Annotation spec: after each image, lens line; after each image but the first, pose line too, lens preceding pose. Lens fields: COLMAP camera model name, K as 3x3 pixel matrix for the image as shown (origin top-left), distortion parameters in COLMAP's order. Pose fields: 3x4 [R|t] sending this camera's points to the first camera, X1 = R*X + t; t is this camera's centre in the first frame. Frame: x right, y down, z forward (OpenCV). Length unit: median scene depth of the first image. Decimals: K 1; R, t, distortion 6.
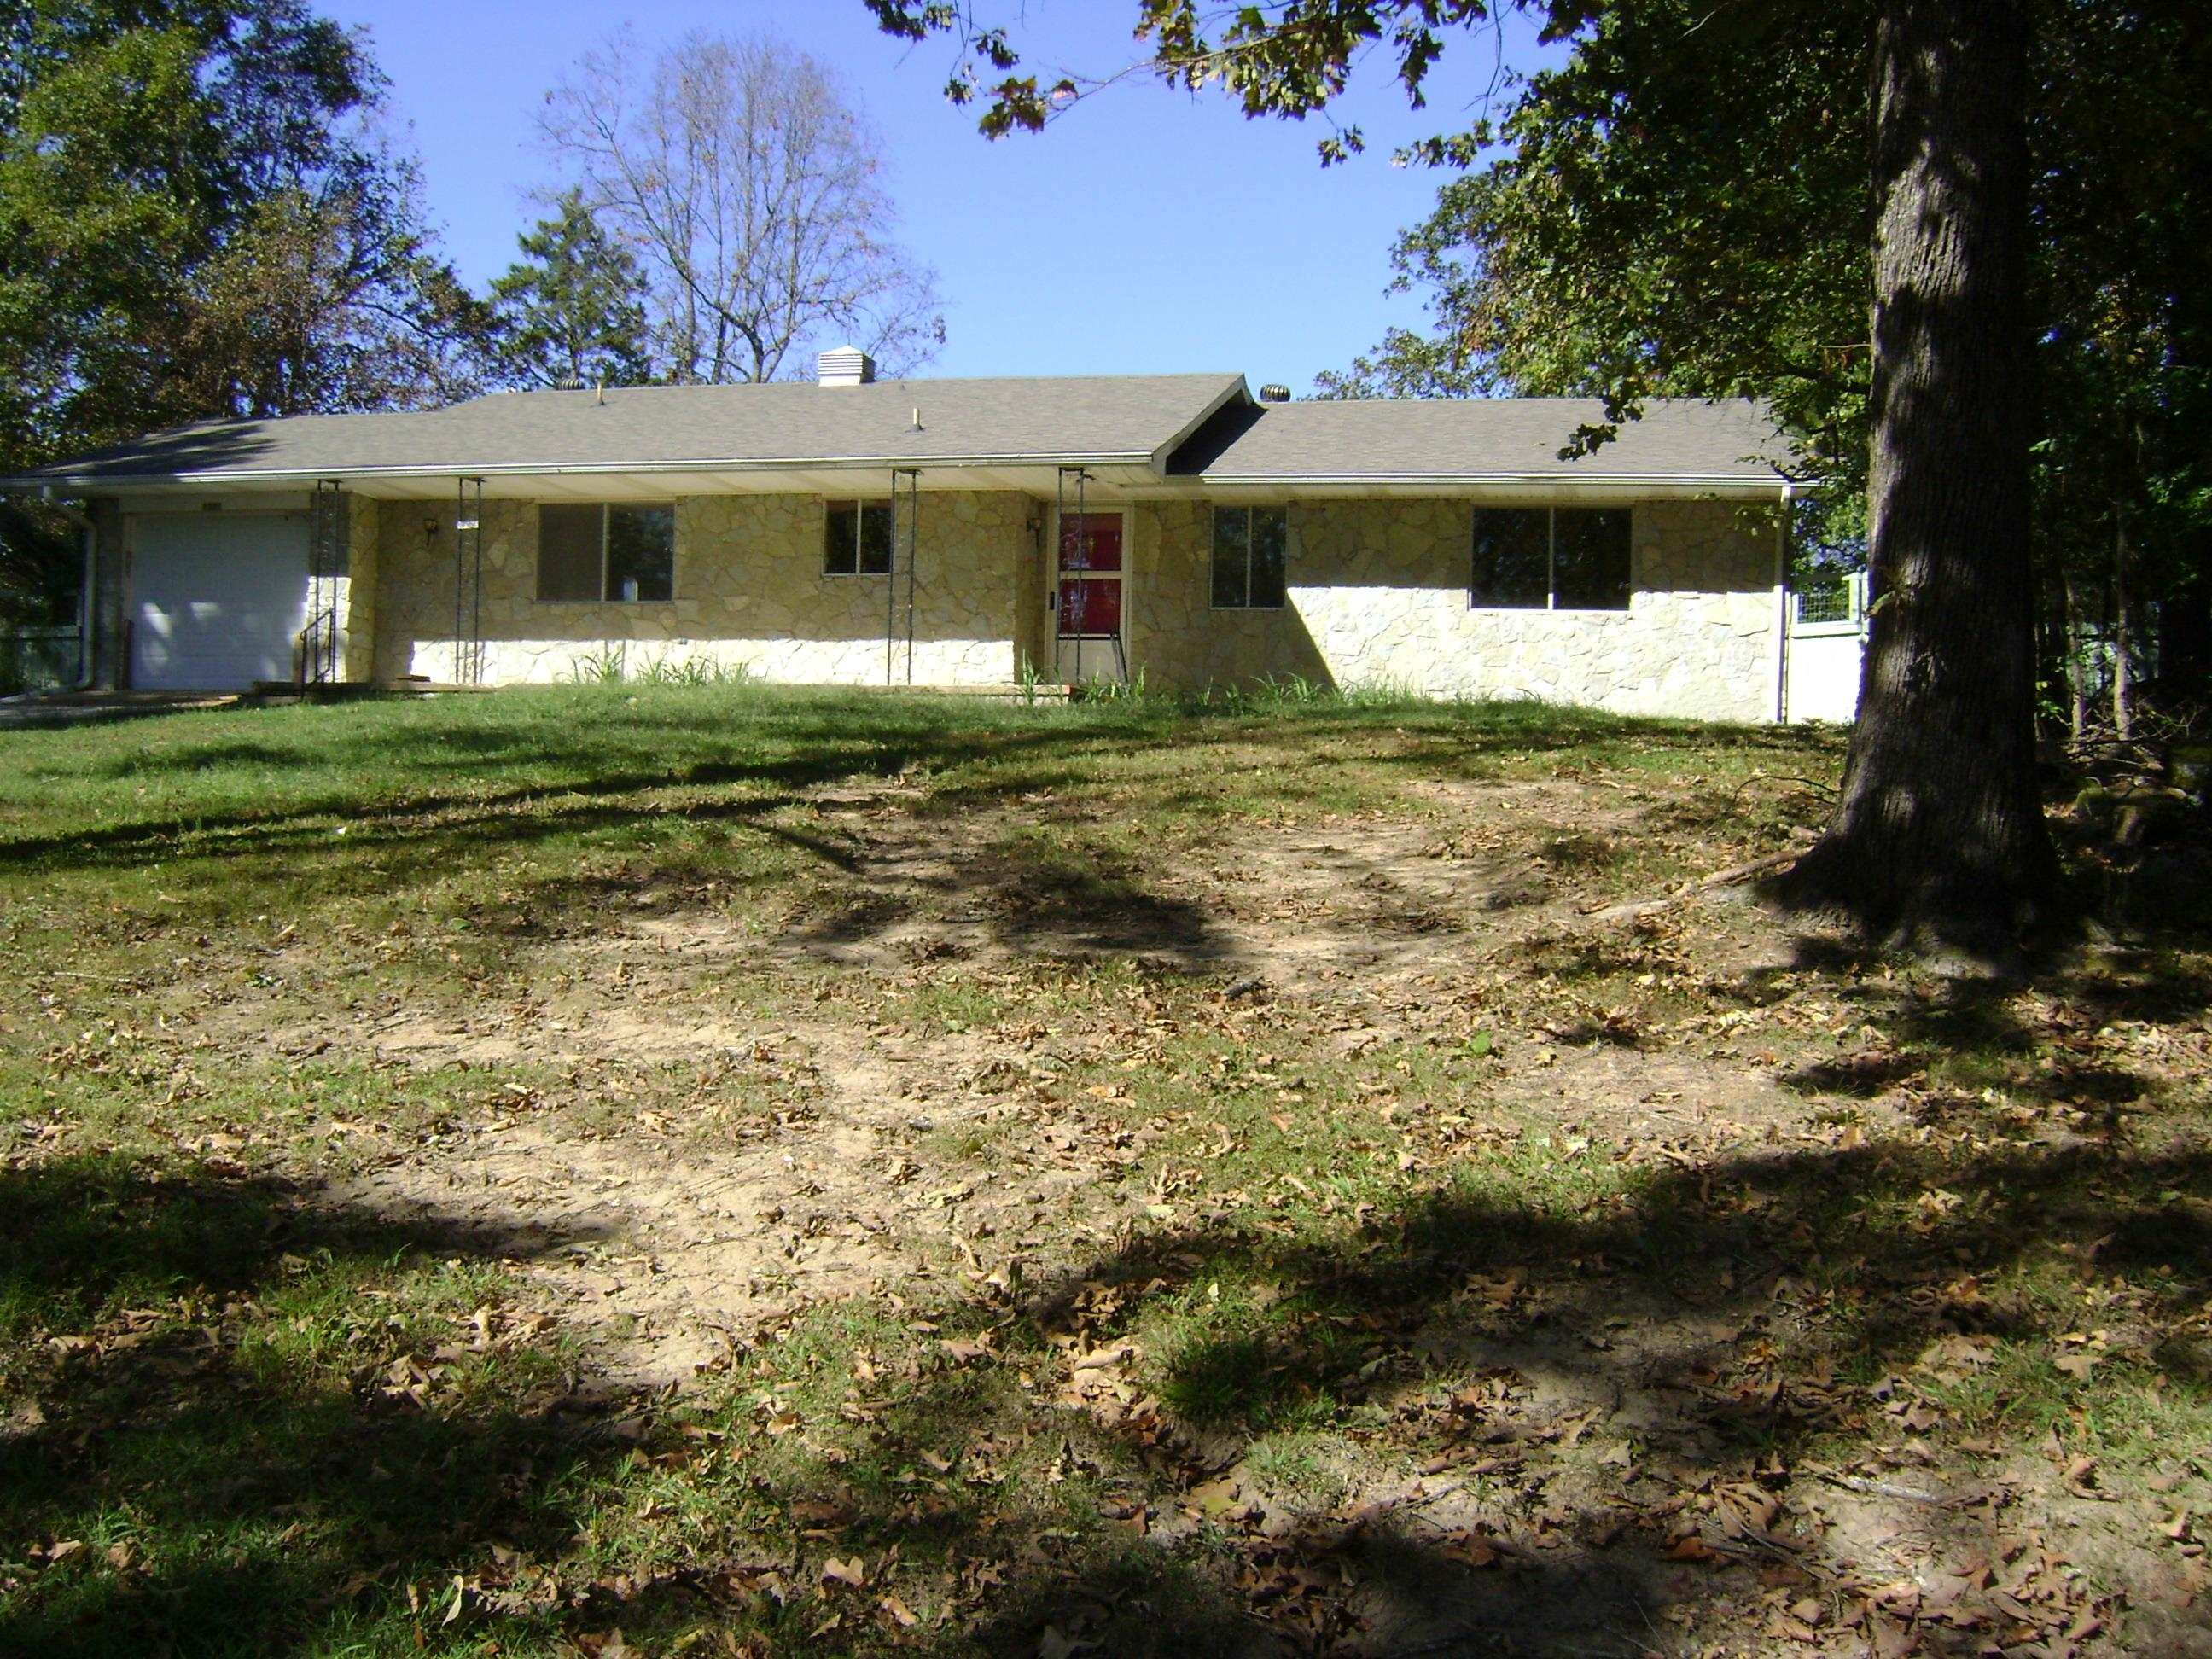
lens RADIAL K [[2279.6, 0, 1106.0], [0, 2279.6, 829.5], [0, 0, 1]] dist [-0.155524, 0.081391]
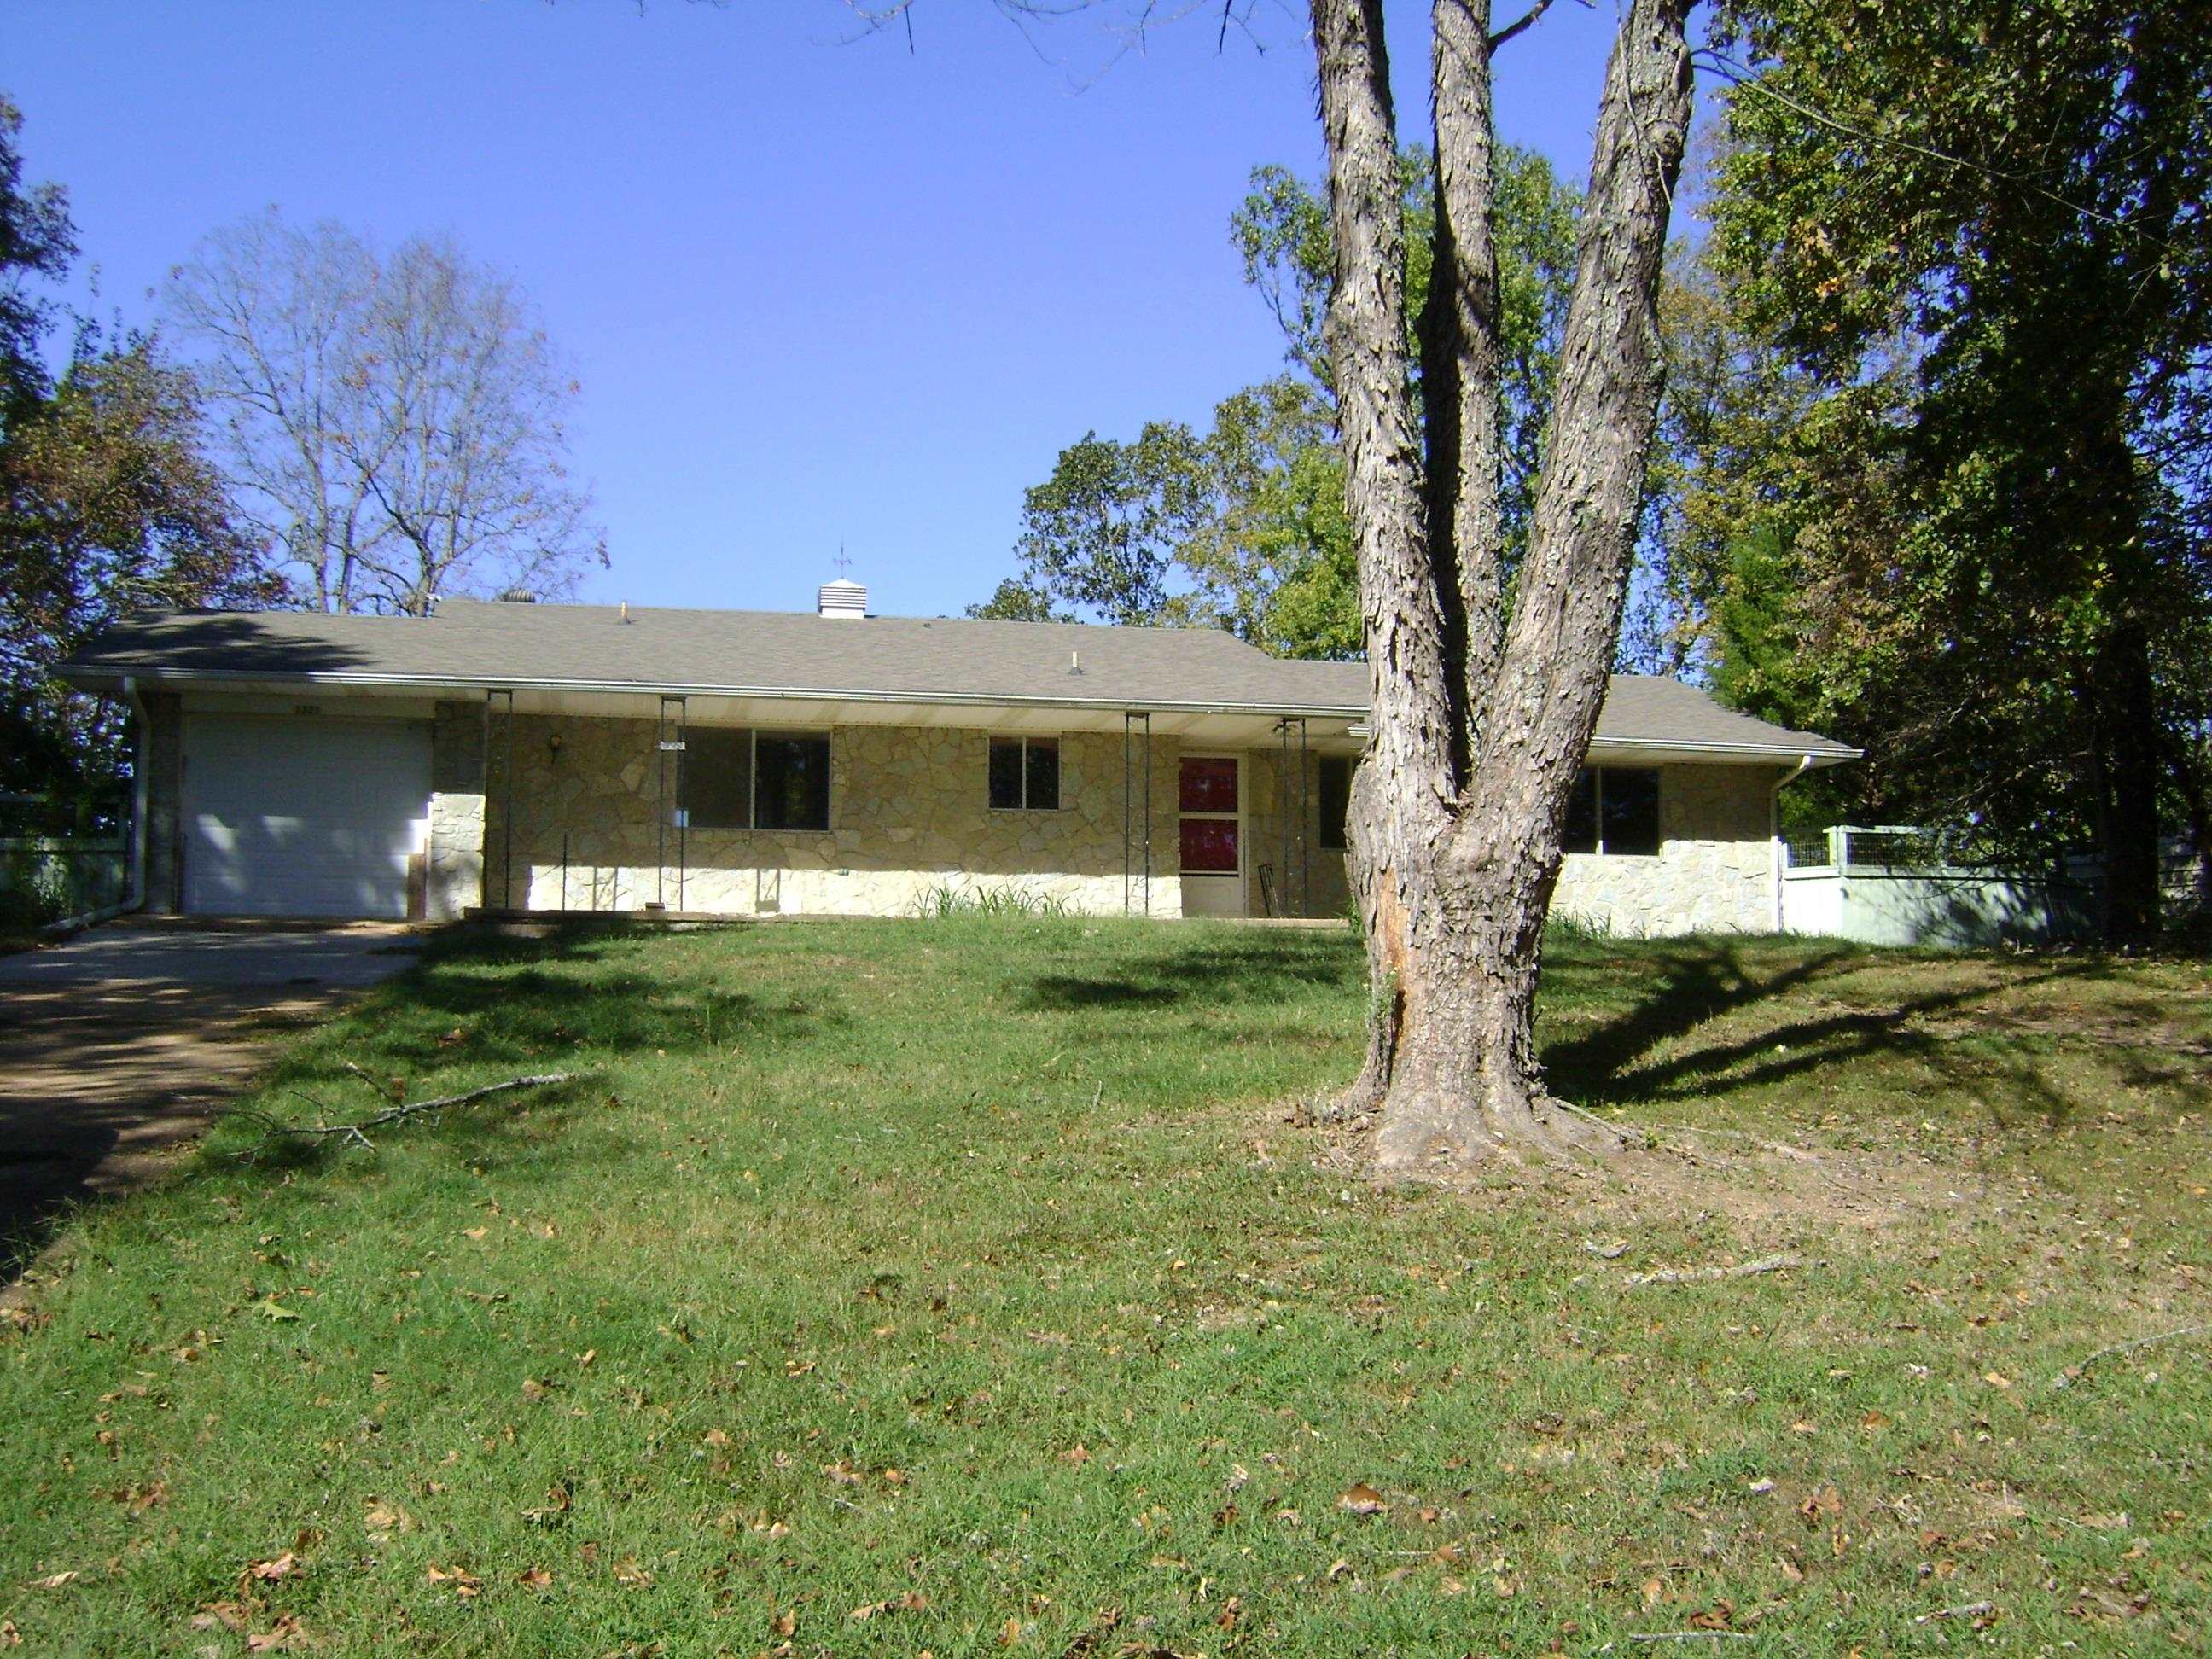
lens RADIAL K [[2262.1, 0, 1106.0], [0, 2262.1, 829.5], [0, 0, 1]] dist [-0.157021, 0.084774]
pose [[0.907541, 0.020637, 0.419456, -0.503135], [0.021755, 0.995141, -0.096030, -0.004913], [-0.419399, 0.096277, 0.902682, 0.065948]]
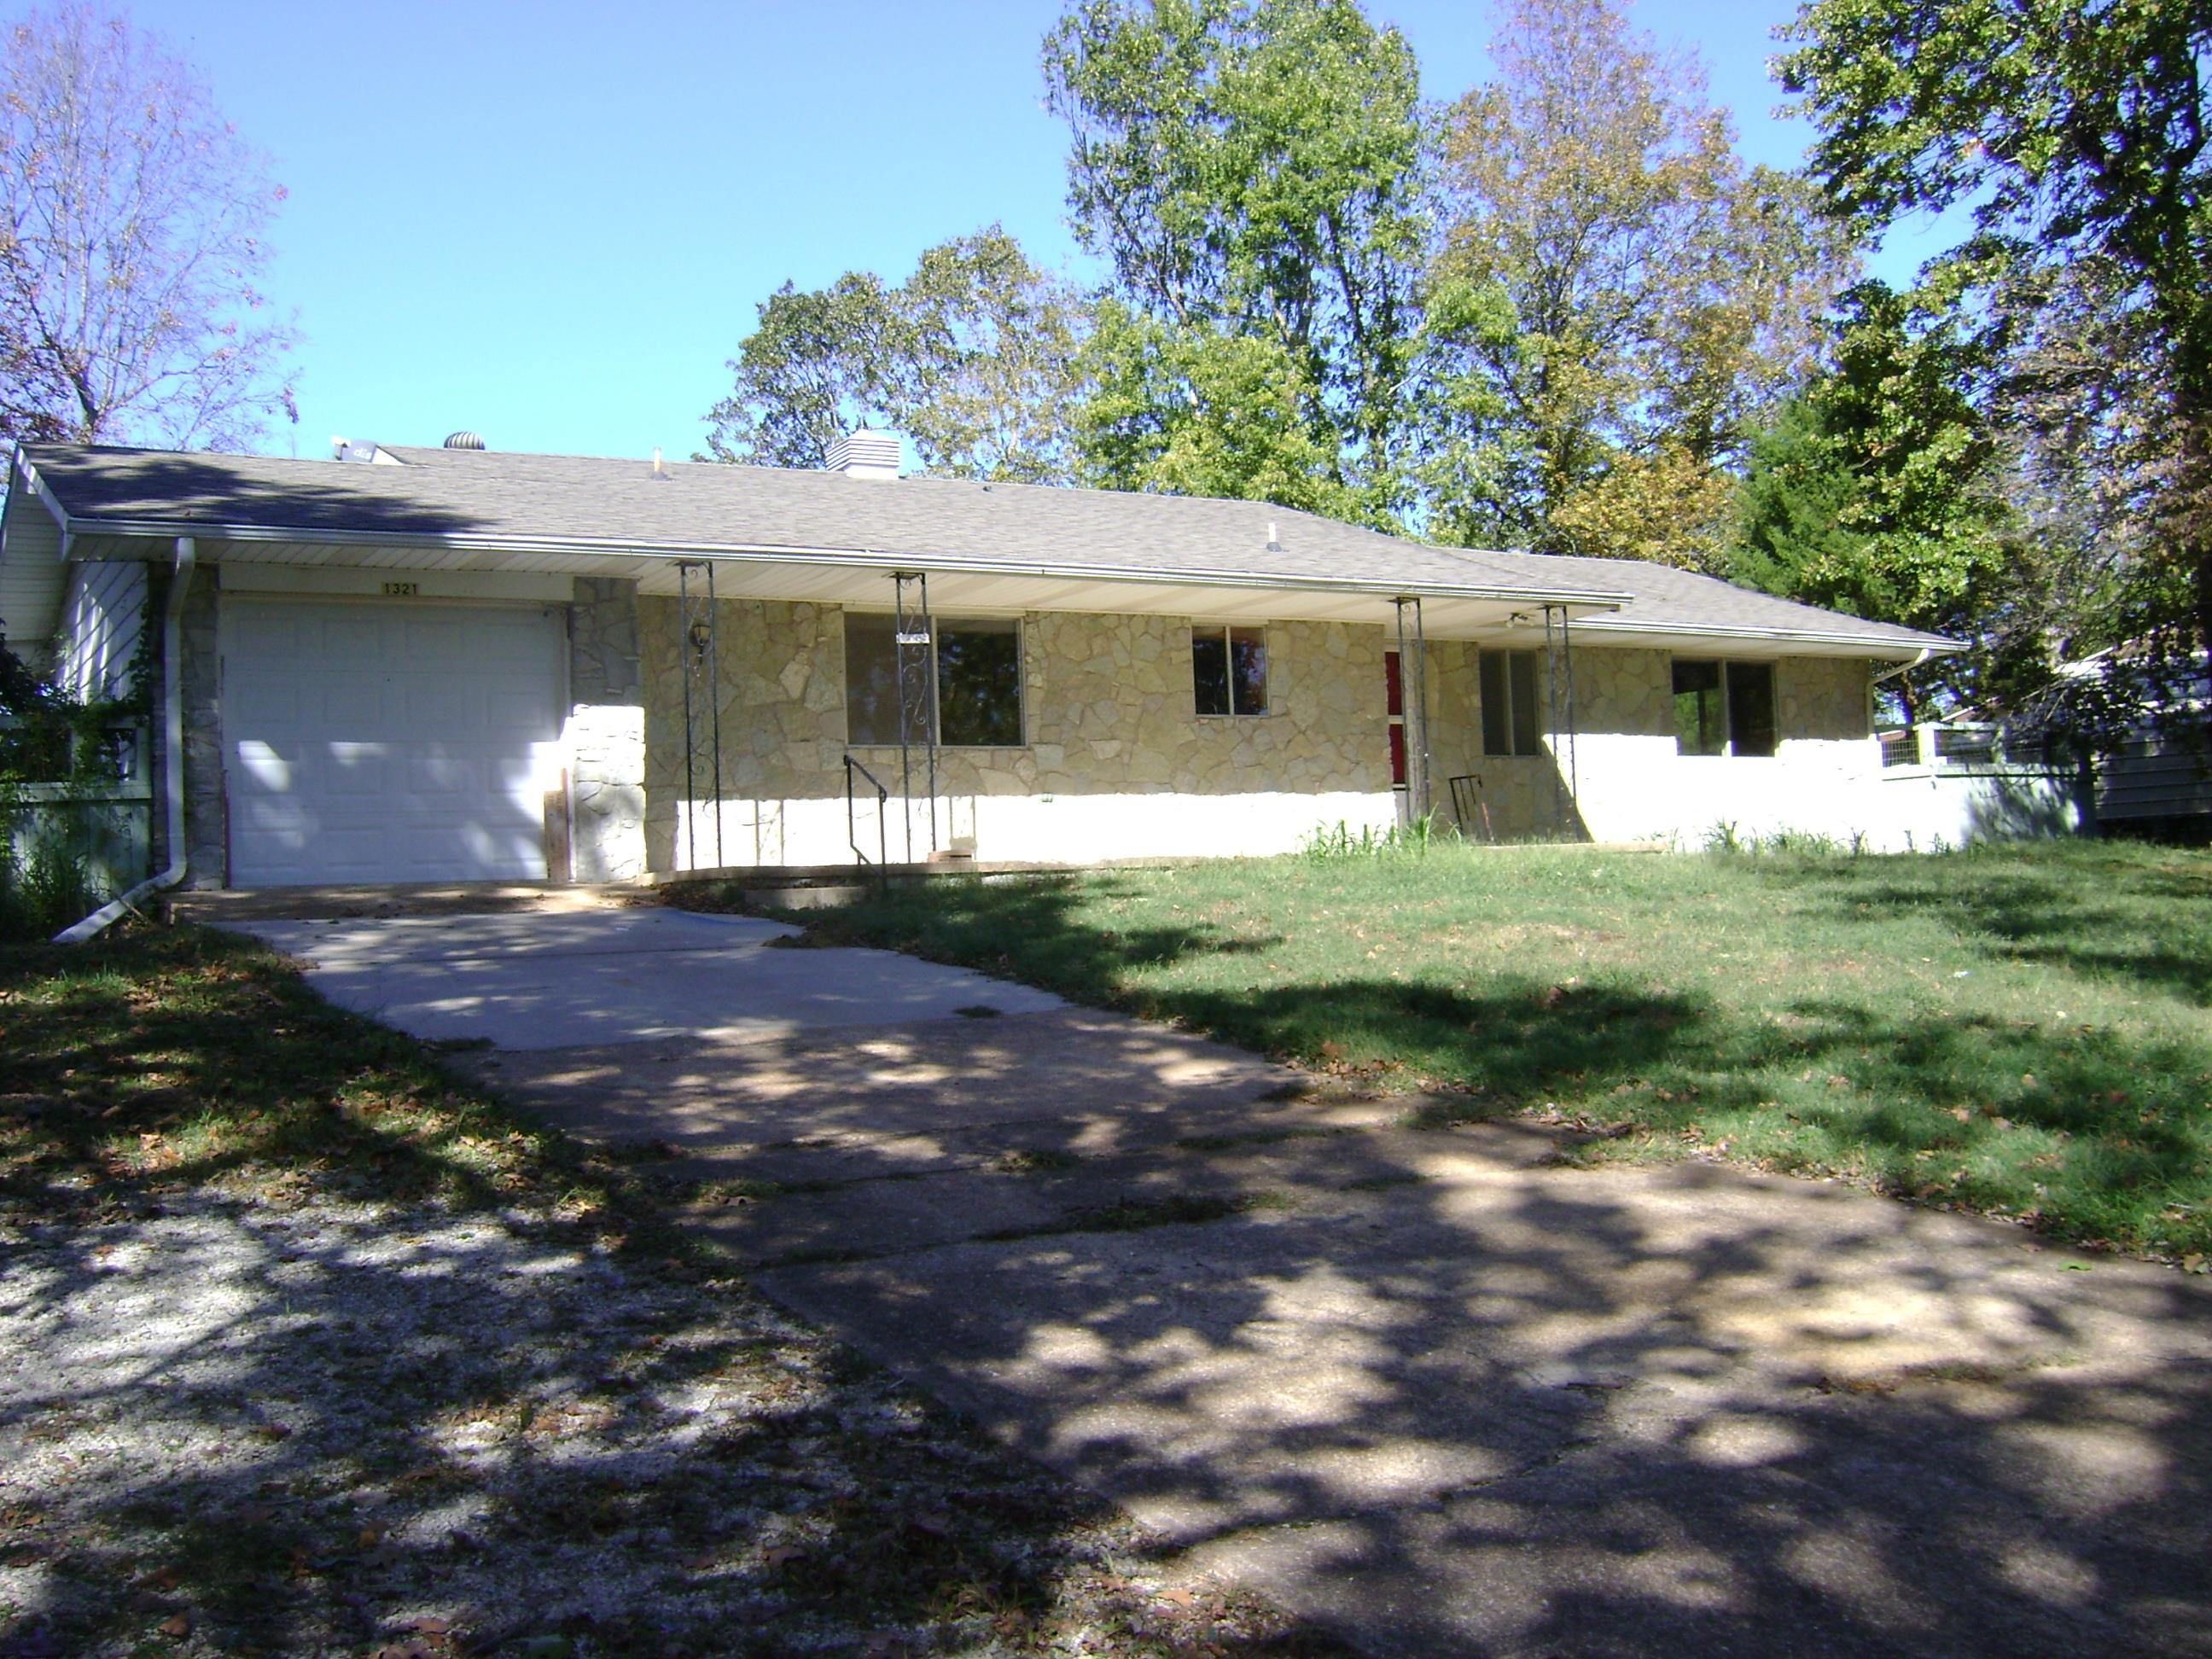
lens RADIAL K [[2279.6, 0, 1106.0], [0, 2279.6, 829.5], [0, 0, 1]] dist [-0.155524, 0.081391]
pose [[0.726862, -0.023907, 0.686367, -0.720072], [0.065534, 0.997248, -0.034666, -0.044640], [-0.683649, 0.070178, 0.726429, 0.426226]]
